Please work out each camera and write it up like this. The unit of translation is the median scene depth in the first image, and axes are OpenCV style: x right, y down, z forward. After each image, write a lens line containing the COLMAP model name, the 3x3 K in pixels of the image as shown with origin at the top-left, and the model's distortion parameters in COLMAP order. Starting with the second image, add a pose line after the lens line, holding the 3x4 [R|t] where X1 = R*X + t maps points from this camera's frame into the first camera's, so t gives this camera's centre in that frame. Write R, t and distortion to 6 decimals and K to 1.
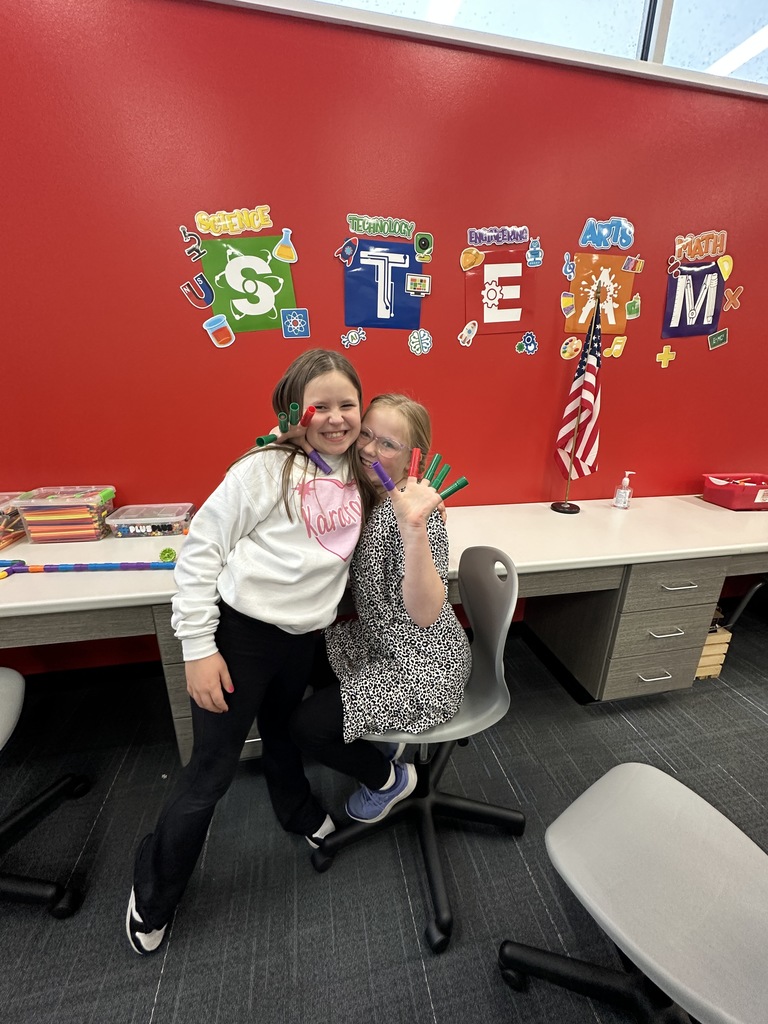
lens RADIAL K [[409.5, 0, 386.0], [0, 409.5, 514.3], [0, 0, 1]] dist [-0.002657, -0.000072]
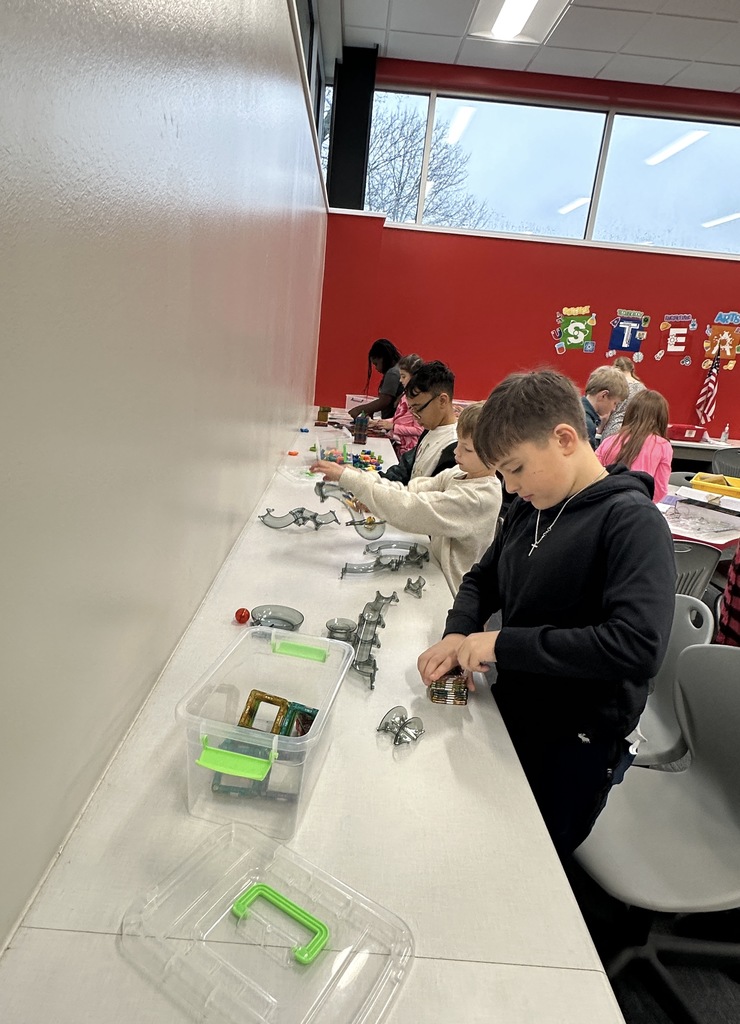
lens RADIAL K [[592.8, 0, 369.3], [0, 592.8, 510.3], [0, 0, 1]] dist [0.003684, 0.000859]
pose [[0.977752, 0.127032, -0.166923, -0.760116], [-0.135969, 0.989770, -0.043207, 0.829786], [0.159727, 0.064943, 0.985023, -2.611262]]
